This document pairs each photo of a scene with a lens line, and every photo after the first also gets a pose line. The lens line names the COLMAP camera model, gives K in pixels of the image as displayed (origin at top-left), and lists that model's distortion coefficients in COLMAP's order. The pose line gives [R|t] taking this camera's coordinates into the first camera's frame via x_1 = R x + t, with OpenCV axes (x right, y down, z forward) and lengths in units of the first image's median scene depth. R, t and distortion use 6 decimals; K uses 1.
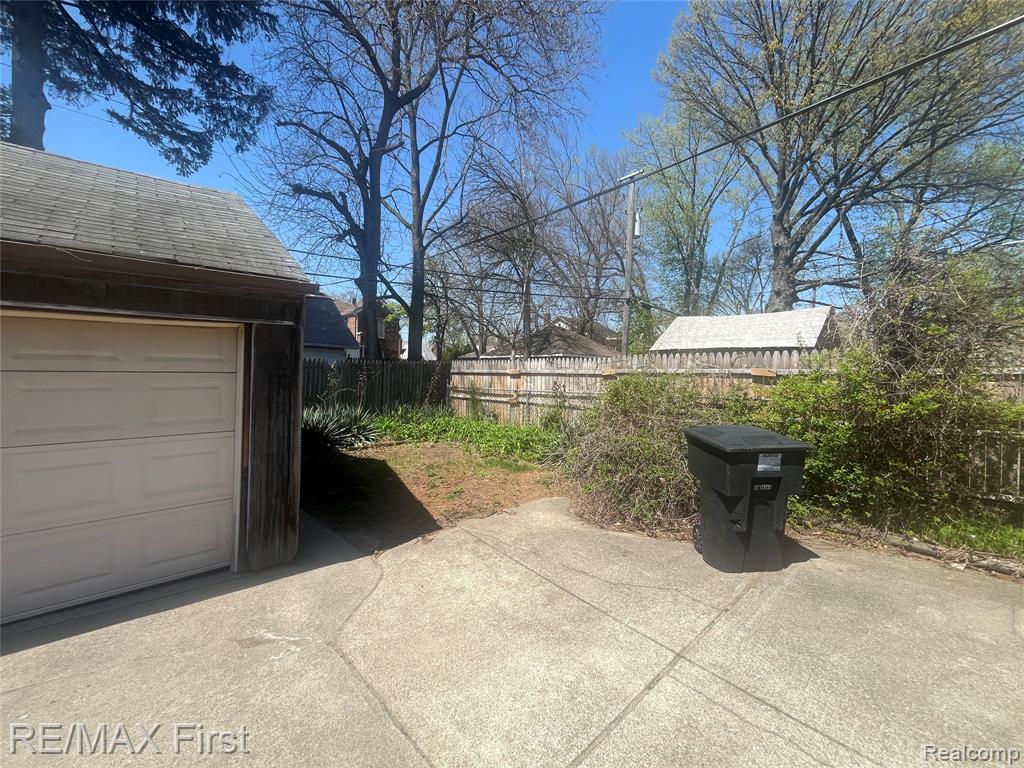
lens RADIAL K [[412.9, 0, 512.4], [0, 412.9, 381.0], [0, 0, 1]] dist [-0.006149, 0.000065]
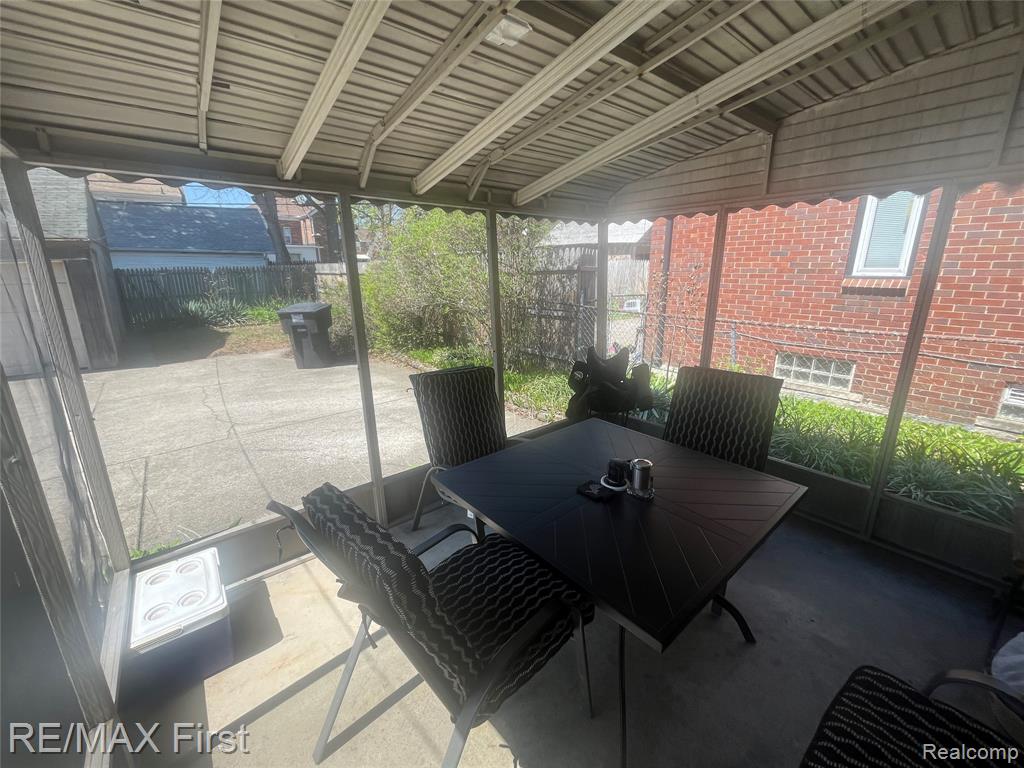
lens RADIAL K [[412.9, 0, 512.4], [0, 412.9, 381.0], [0, 0, 1]] dist [-0.006149, 0.000065]
pose [[0.998260, -0.008065, -0.058417, 0.498306], [0.022440, 0.968032, 0.249821, -0.000966], [0.054535, -0.250697, 0.966528, -0.304903]]
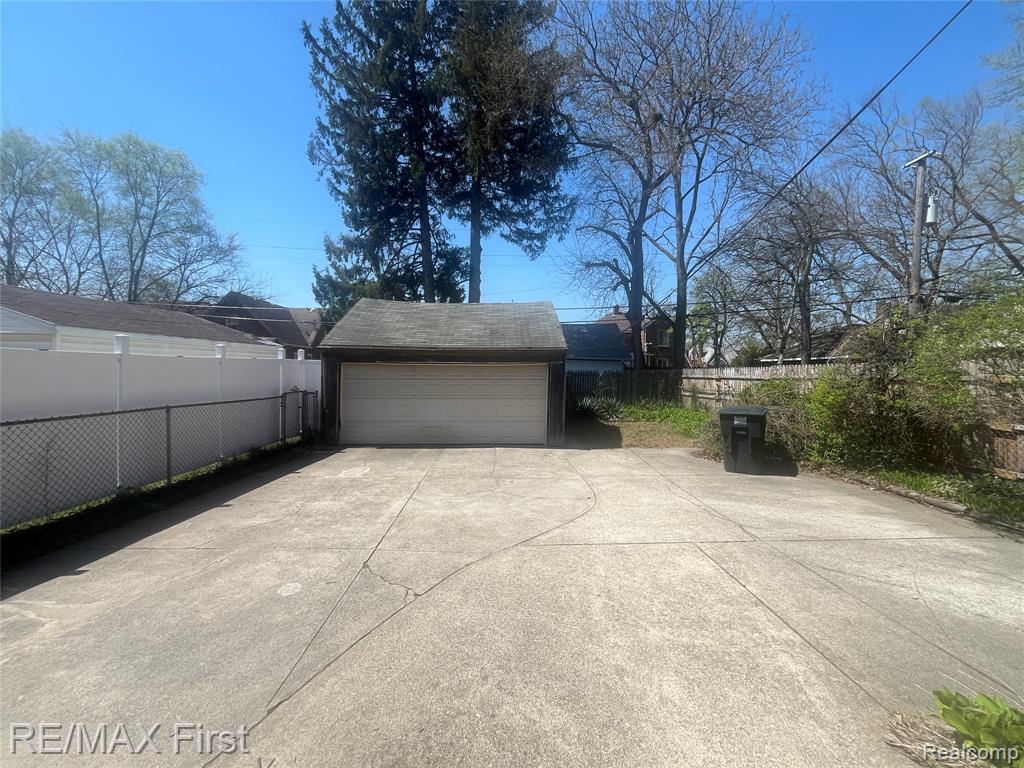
lens RADIAL K [[412.9, 0, 512.4], [0, 412.9, 381.0], [0, 0, 1]] dist [-0.006149, 0.000065]
pose [[0.747538, 0.001402, -0.664217, 0.305802], [-0.005879, 0.999973, -0.004506, 0.001658], [0.664193, 0.007274, 0.747526, -0.372961]]
